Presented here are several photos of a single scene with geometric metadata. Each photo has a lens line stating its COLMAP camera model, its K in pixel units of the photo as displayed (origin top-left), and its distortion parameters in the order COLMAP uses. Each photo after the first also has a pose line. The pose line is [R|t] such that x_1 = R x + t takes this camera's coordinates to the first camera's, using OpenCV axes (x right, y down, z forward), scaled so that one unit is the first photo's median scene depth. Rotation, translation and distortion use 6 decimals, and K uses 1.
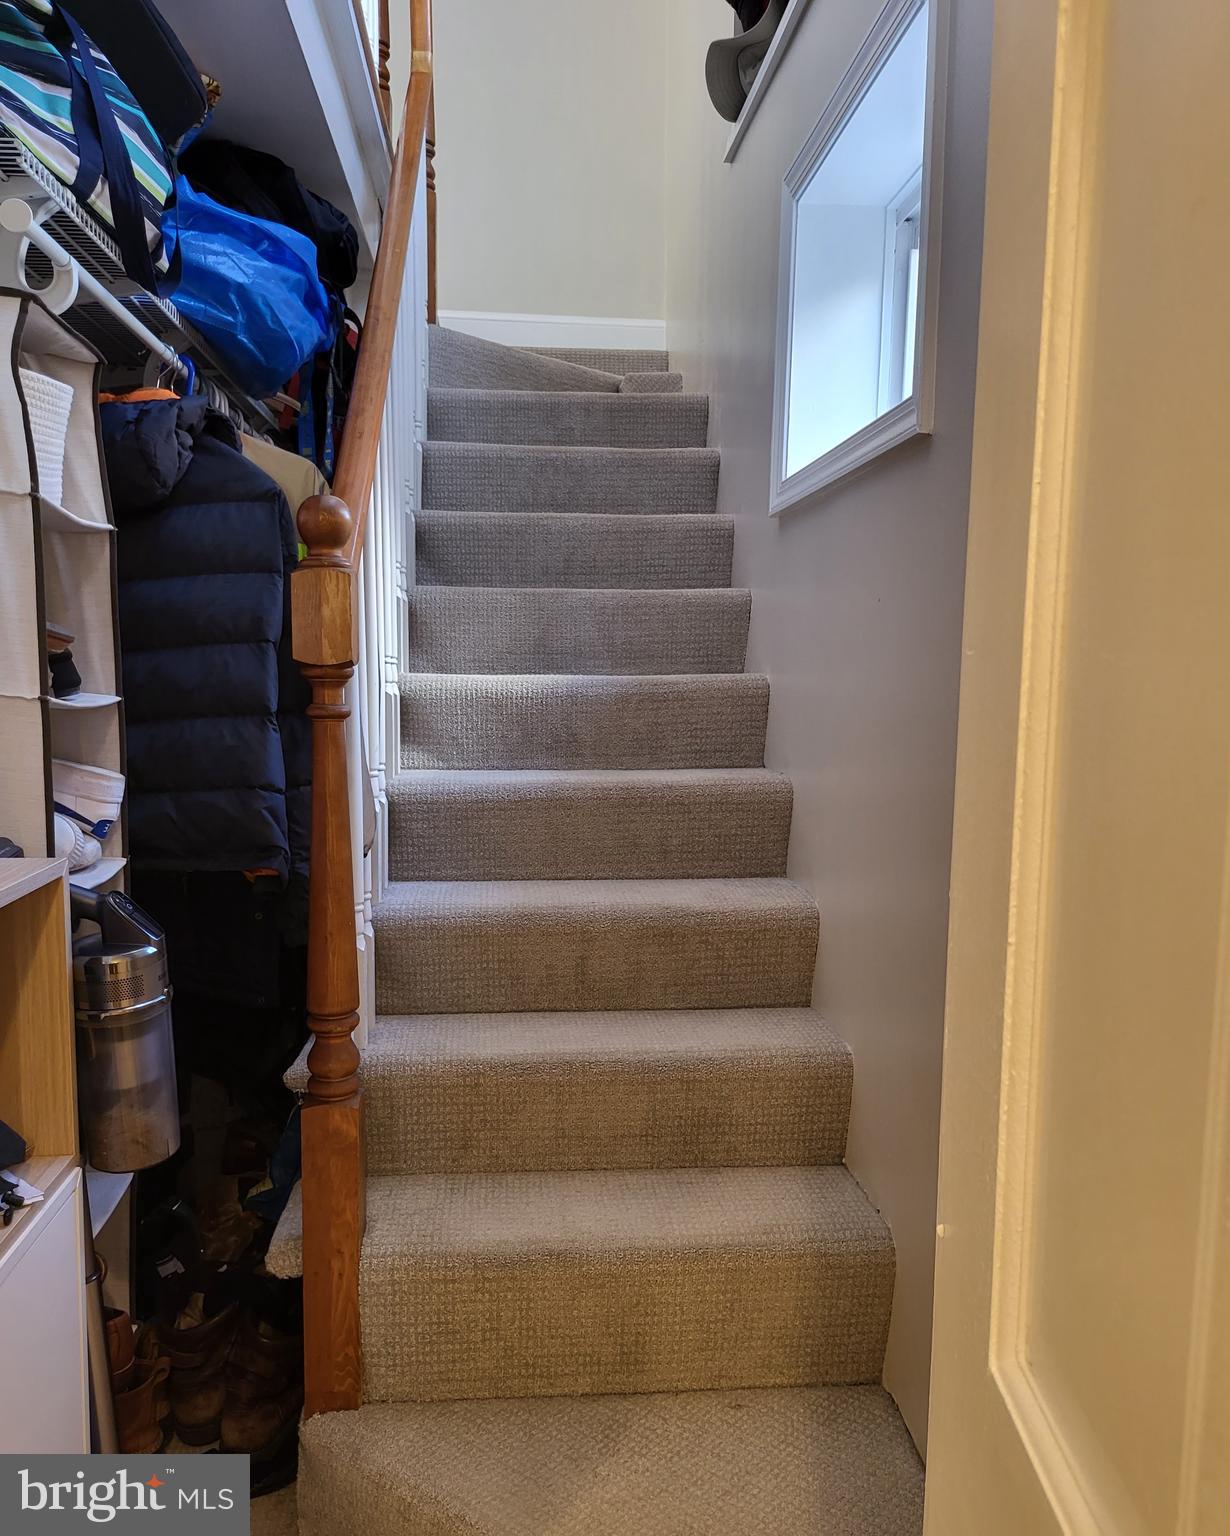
lens RADIAL K [[1181.3, 0, 599.6], [0, 1181.3, 790.3], [0, 0, 1]] dist [0.069721, -0.085598]
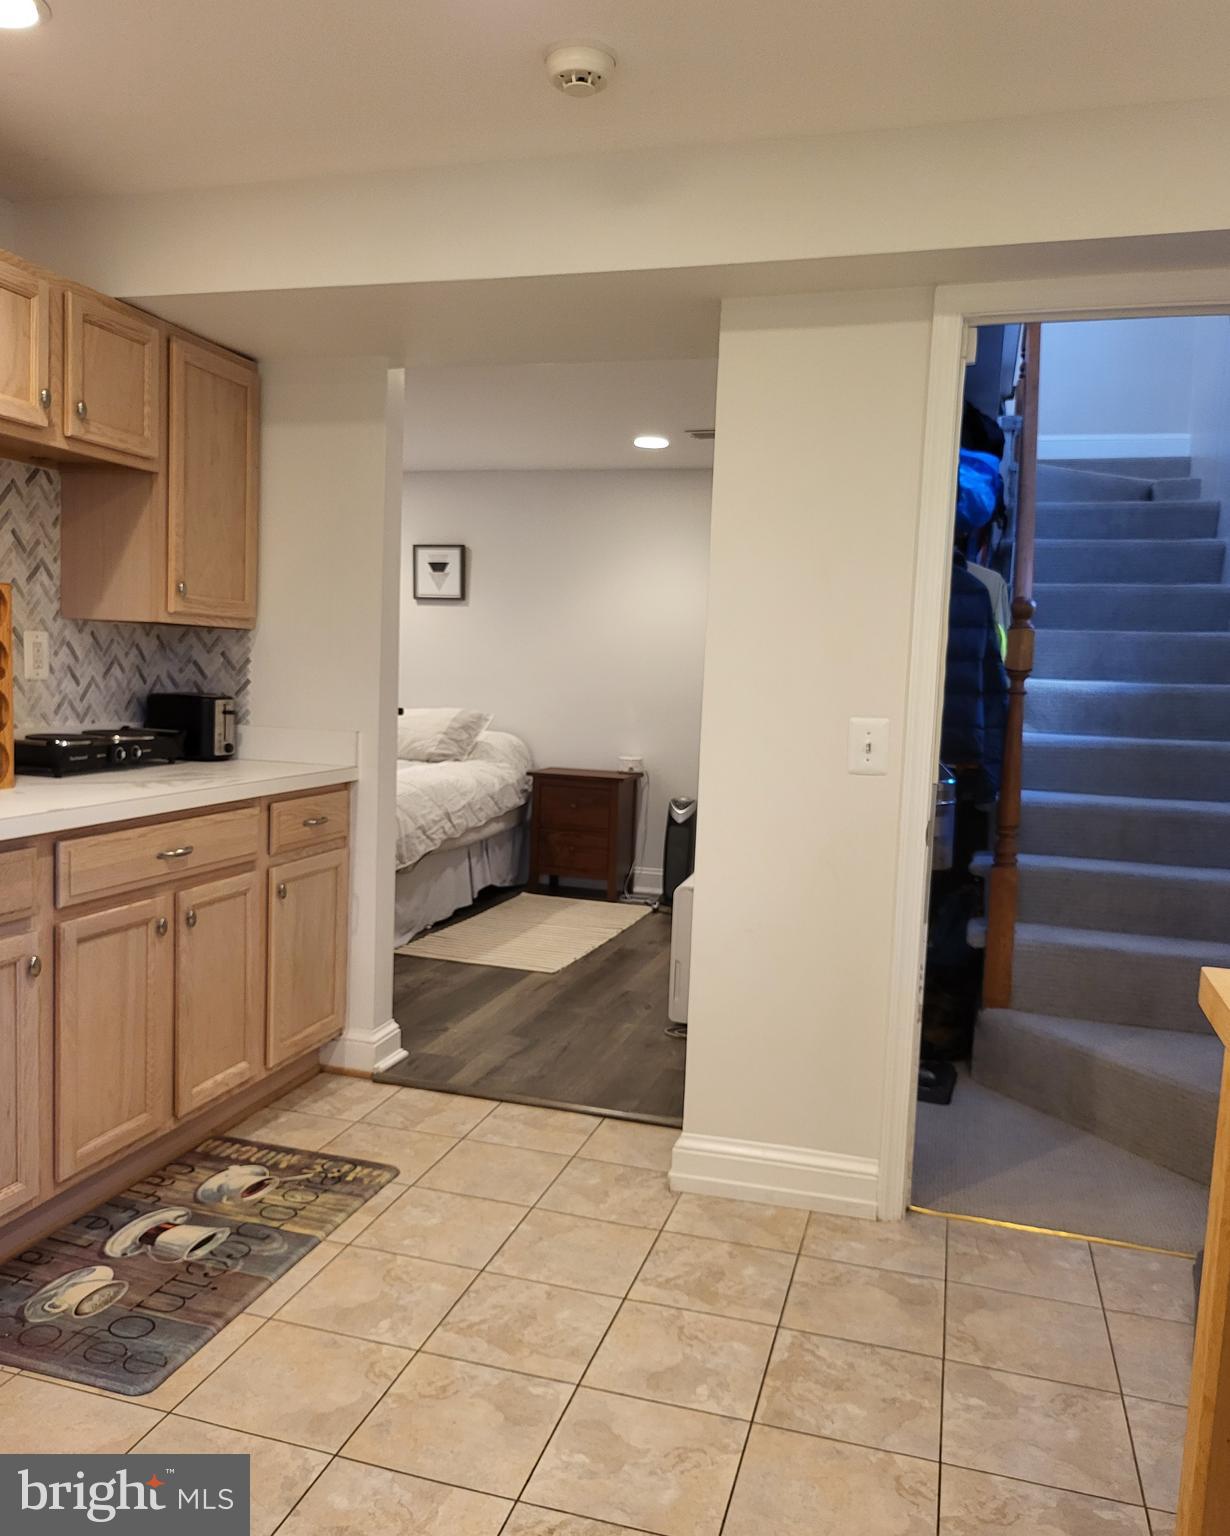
lens RADIAL K [[1188.0, 0, 595.2], [0, 1188.0, 781.1], [0, 0, 1]] dist [0.060437, -0.076628]
pose [[0.928997, 0.061747, -0.364899, -0.096664], [-0.069673, 0.997533, -0.008582, 0.127099], [0.363469, 0.033396, 0.931008, -0.995386]]
